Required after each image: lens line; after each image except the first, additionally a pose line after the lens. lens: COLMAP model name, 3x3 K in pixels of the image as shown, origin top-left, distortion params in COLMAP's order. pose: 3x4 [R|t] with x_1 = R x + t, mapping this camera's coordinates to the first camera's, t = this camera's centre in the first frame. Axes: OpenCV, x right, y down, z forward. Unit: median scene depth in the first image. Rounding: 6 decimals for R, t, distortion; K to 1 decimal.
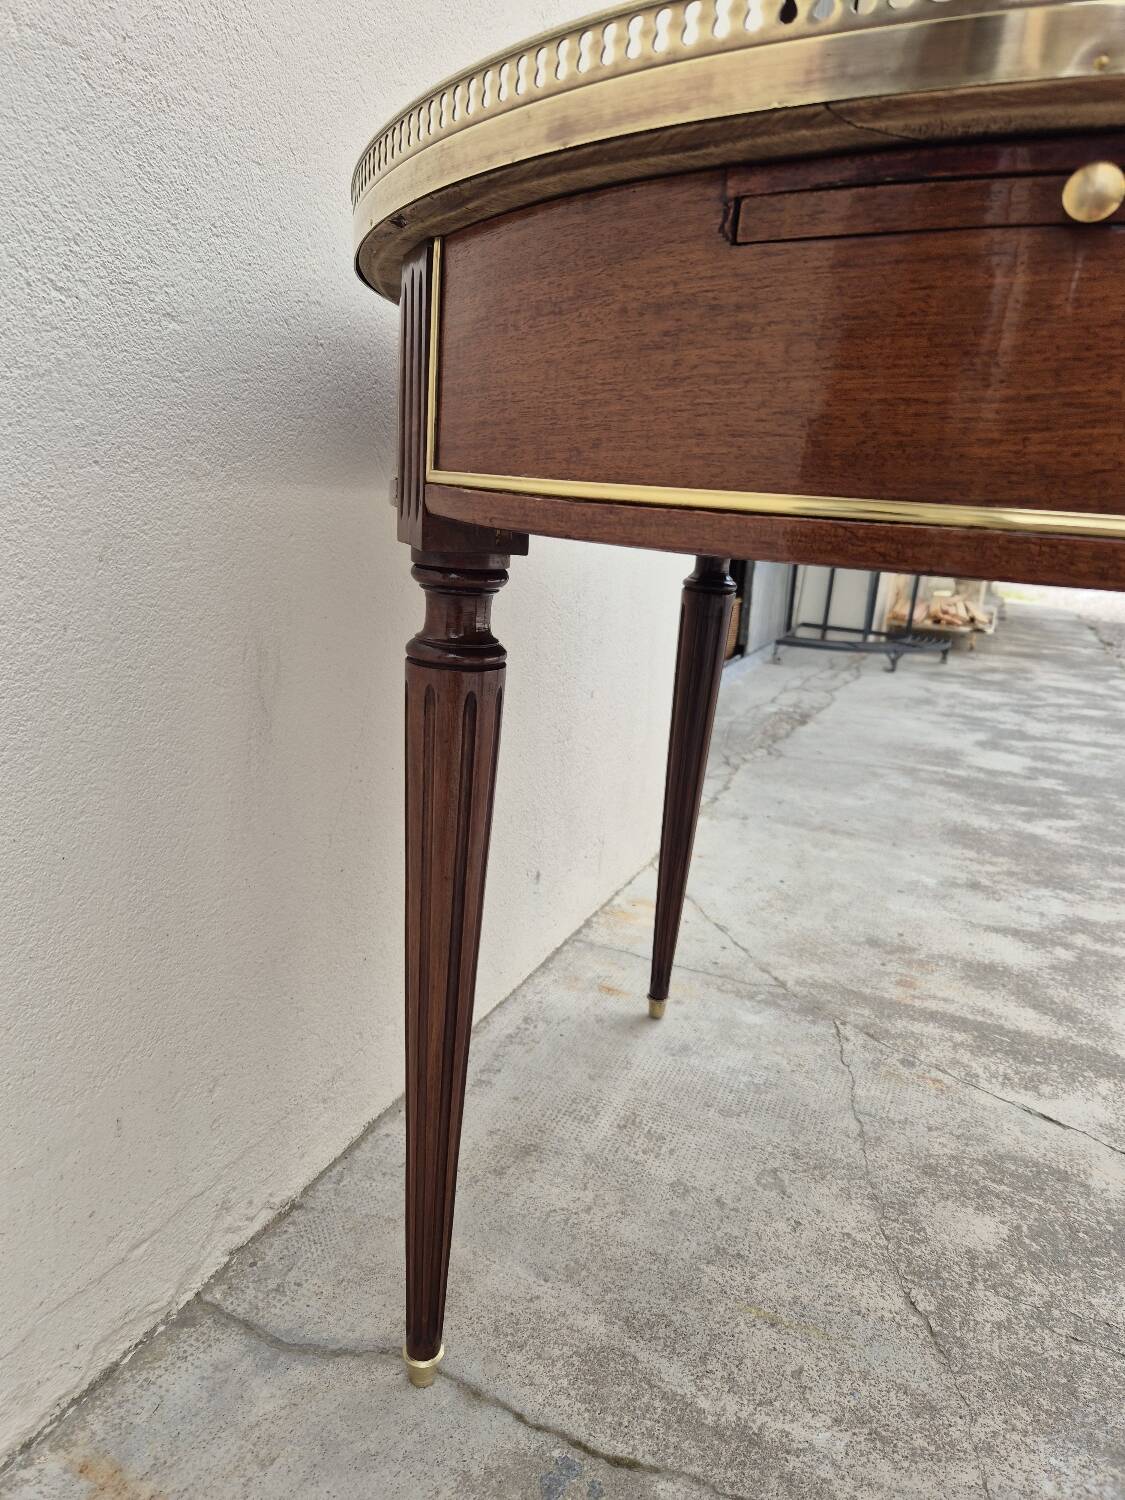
lens RADIAL K [[1013.8, 0, 552.9], [0, 1013.8, 747.6], [0, 0, 1]] dist [0.061919, -0.055598]
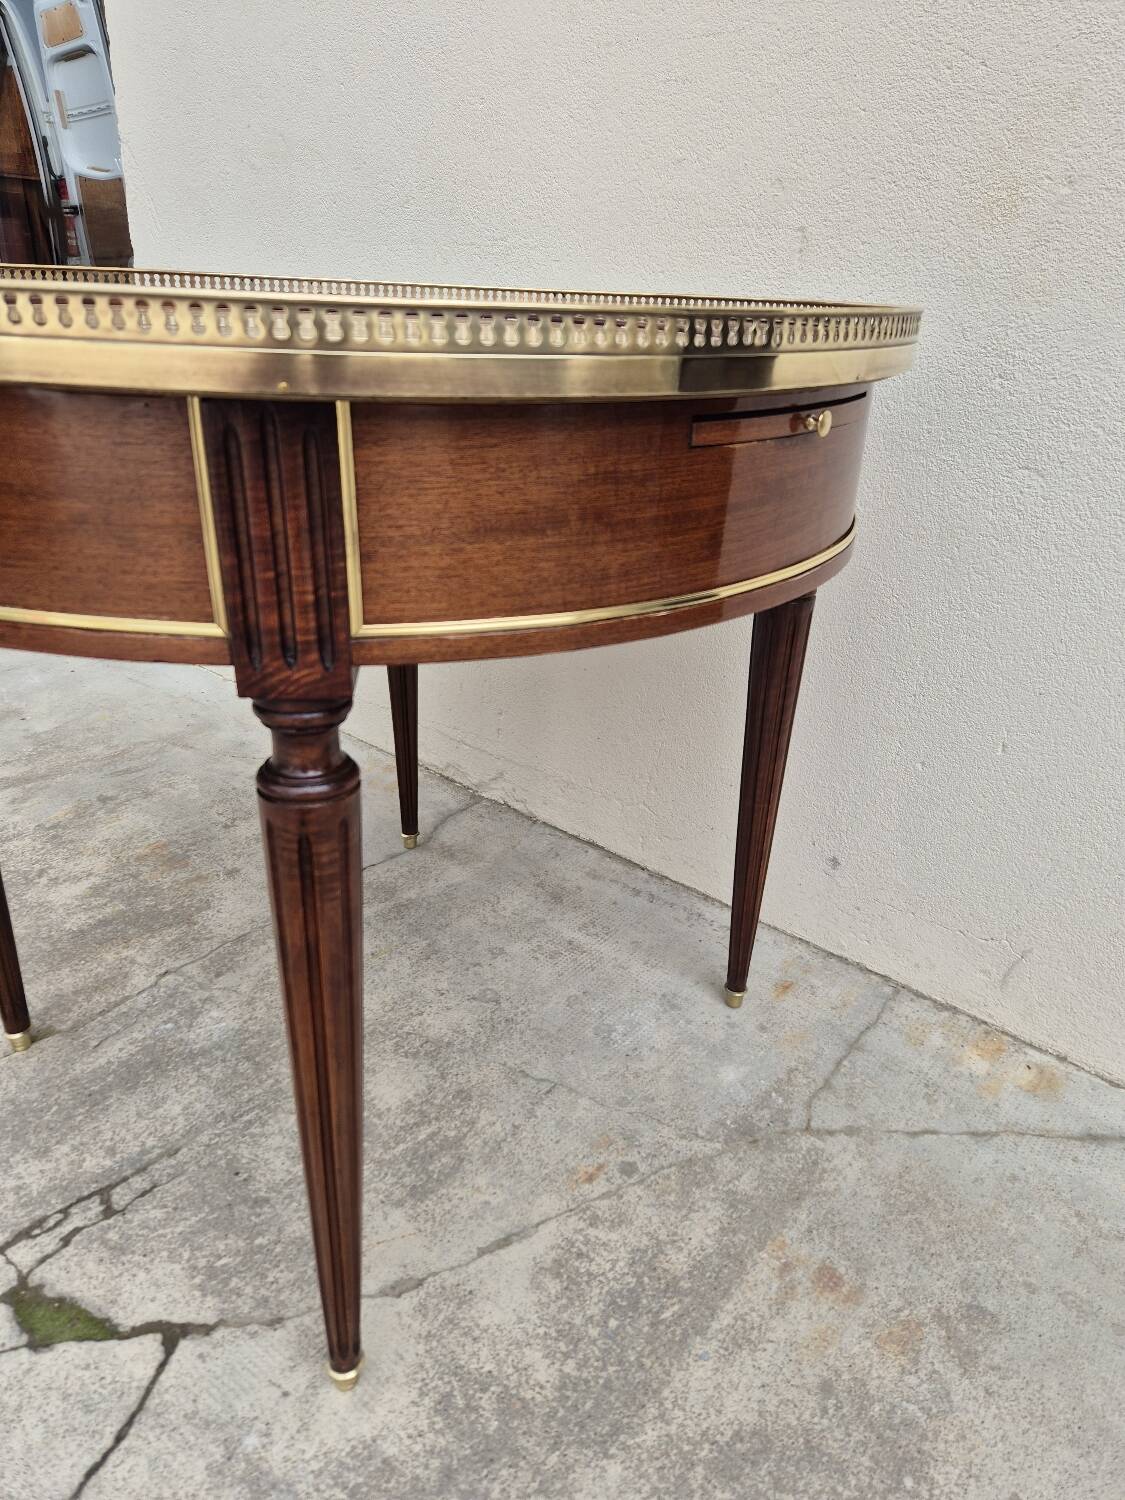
lens RADIAL K [[998.1, 0, 573.4], [0, 998.1, 753.7], [0, 0, 1]] dist [0.083152, -0.066871]
pose [[-0.261852, 0.339434, -0.903448, 1.278407], [-0.301051, 0.860674, 0.410620, -0.412419], [0.916952, 0.379505, -0.123183, 1.186159]]
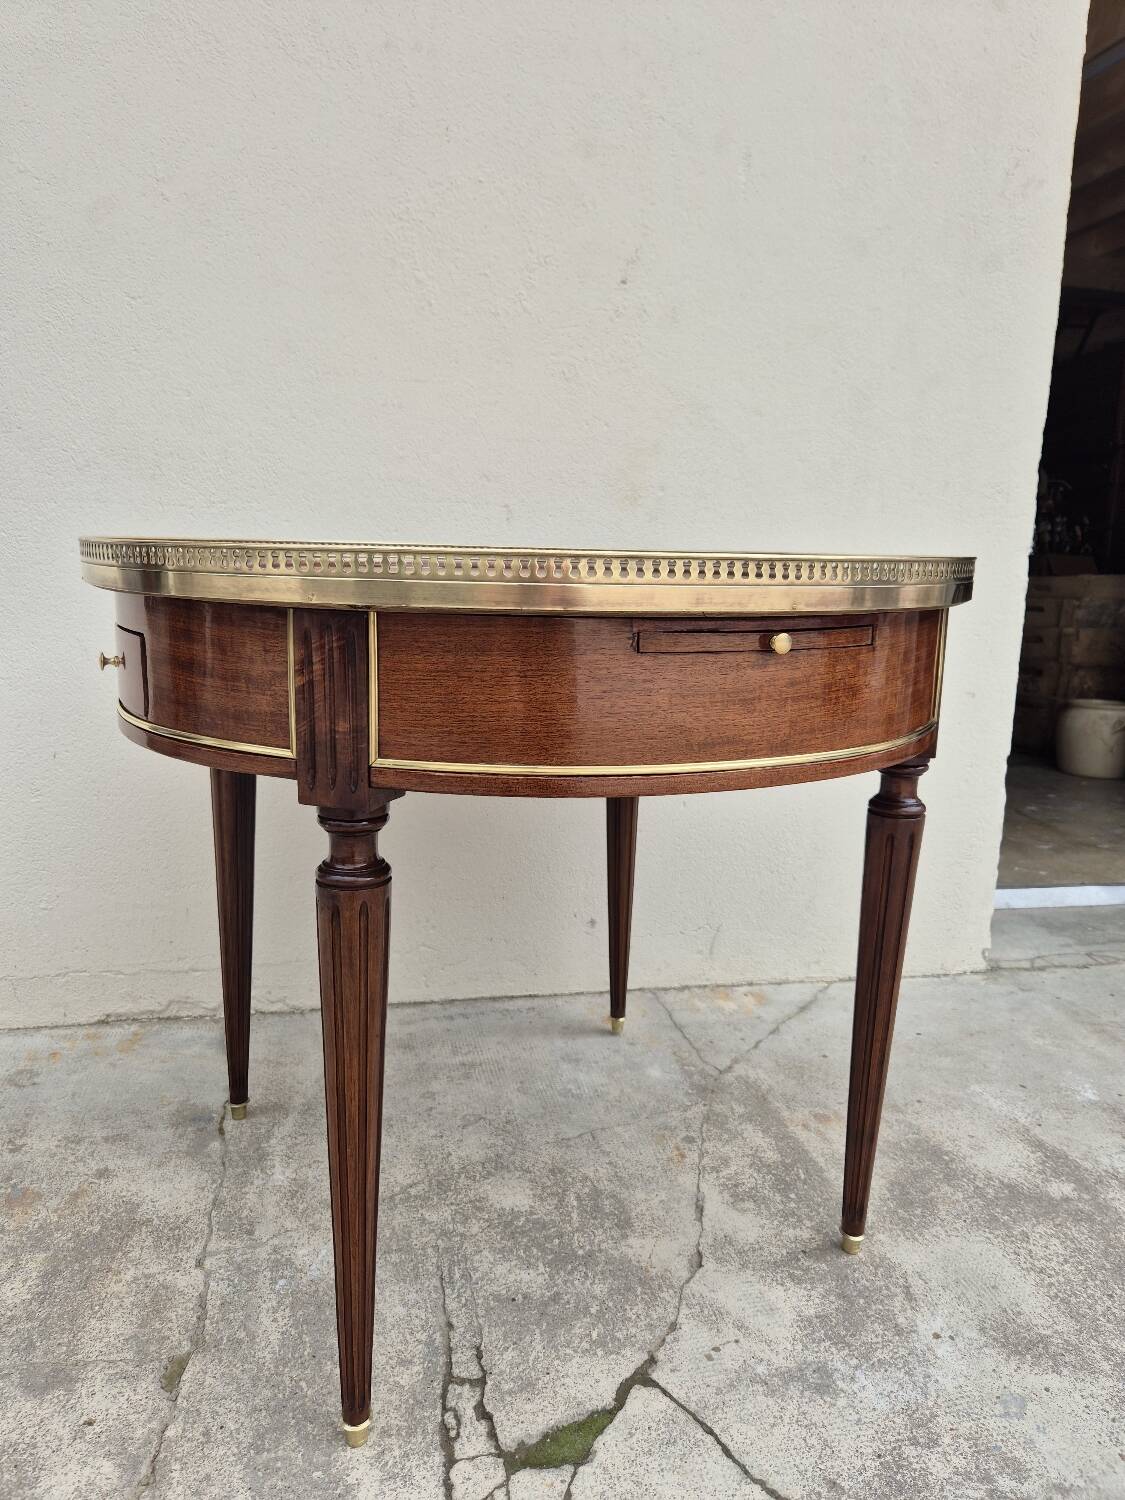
lens RADIAL K [[1012.5, 0, 562.5], [0, 1012.5, 746.1], [0, 0, 1]] dist [0.071012, -0.064320]
pose [[0.586559, 0.104113, -0.803187, 1.472121], [-0.198114, 0.980020, -0.017646, -0.107977], [0.785302, 0.169472, 0.595466, 0.142730]]
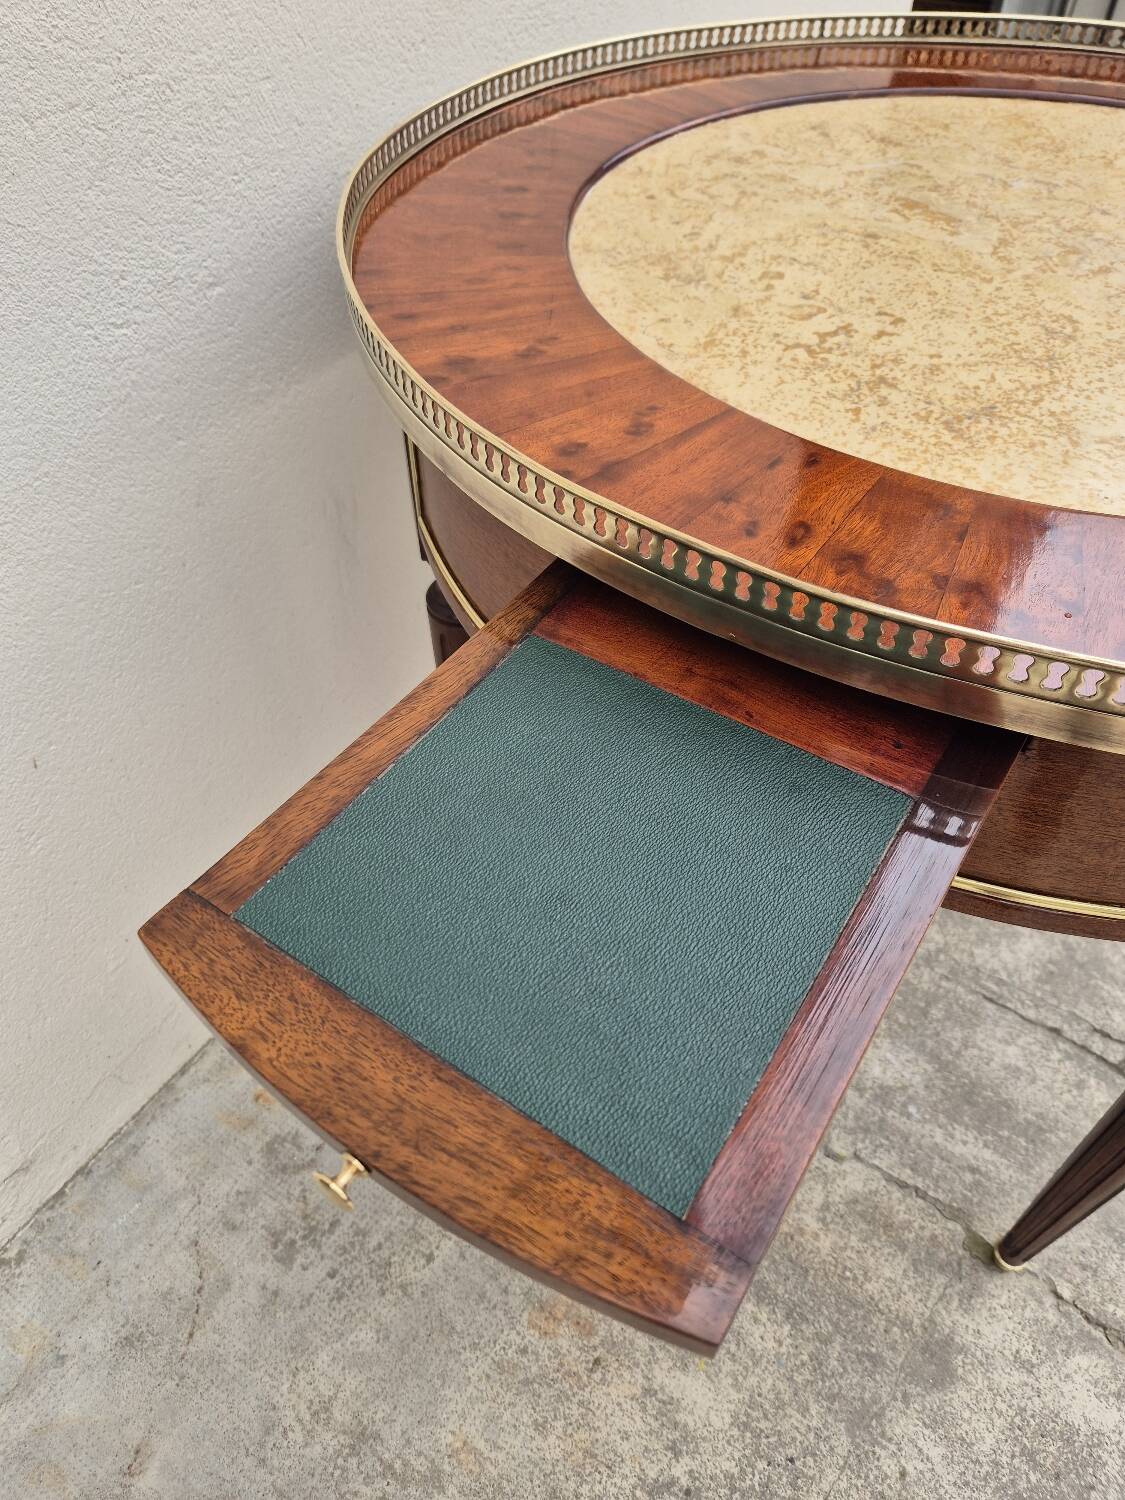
lens RADIAL K [[1018.0, 0, 560.6], [0, 1018.0, 751.6], [0, 0, 1]] dist [0.054179, -0.047522]
pose [[0.982633, 0.082054, -0.166434, 0.167291], [0.017539, 0.851834, 0.523518, -0.390555], [0.184731, -0.517345, 0.835601, -0.110586]]
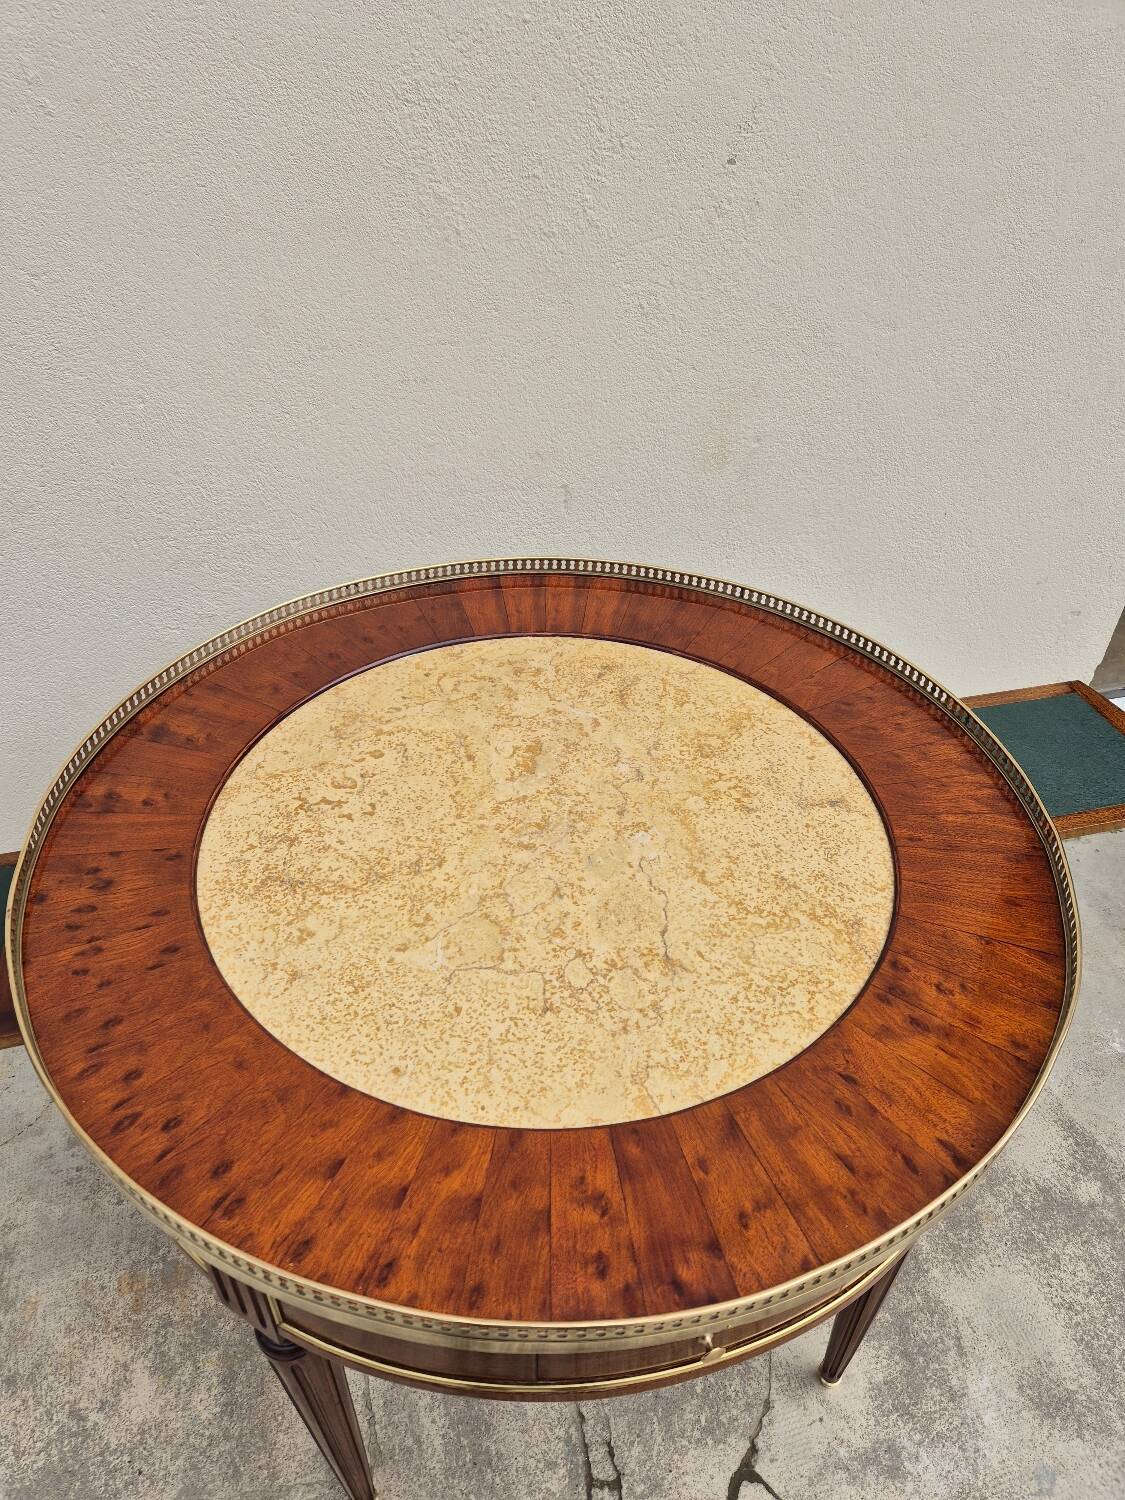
lens RADIAL K [[1007.4, 0, 557.5], [0, 1007.4, 755.6], [0, 0, 1]] dist [0.075968, -0.064189]
pose [[0.620695, 0.455262, -0.638336, 1.003506], [-0.177461, 0.874597, 0.451206, -0.836744], [0.763705, -0.166782, 0.623650, 0.108377]]
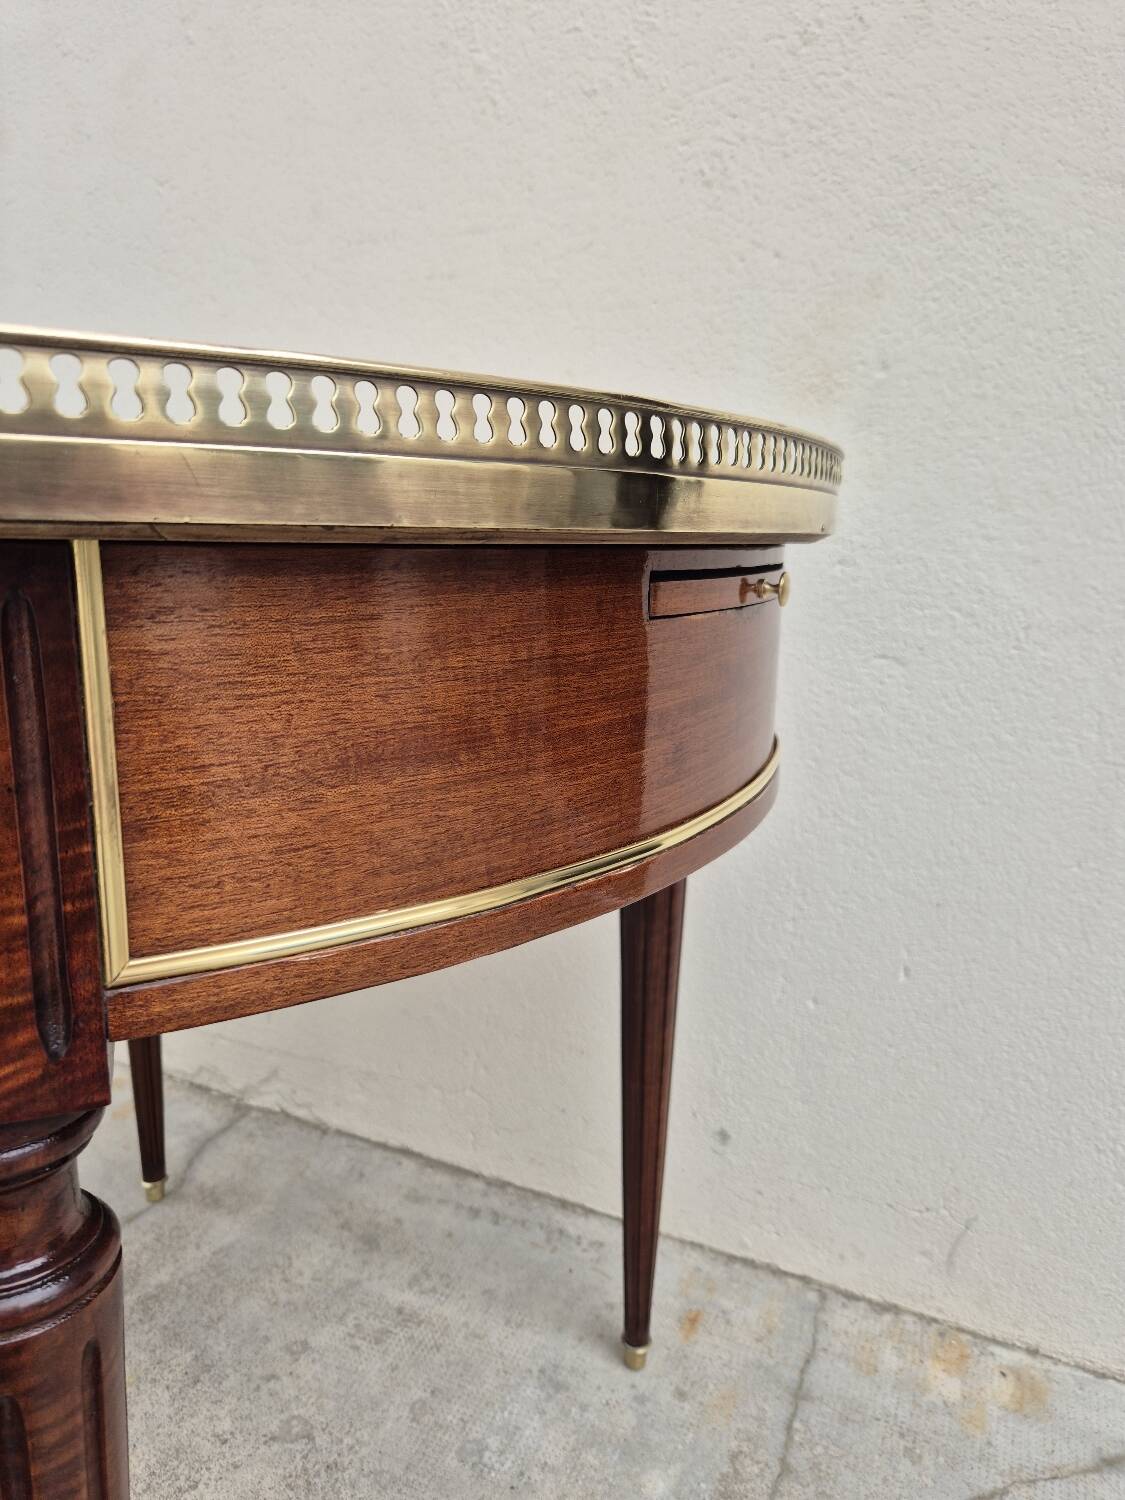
lens RADIAL K [[1024.4, 0, 556.7], [0, 1024.4, 746.7], [0, 0, 1]] dist [0.054136, -0.057919]
pose [[-0.010835, 0.138944, -0.990241, 1.060483], [-0.275396, 0.951586, 0.136534, -0.340535], [0.961270, 0.274187, 0.027954, 1.073754]]
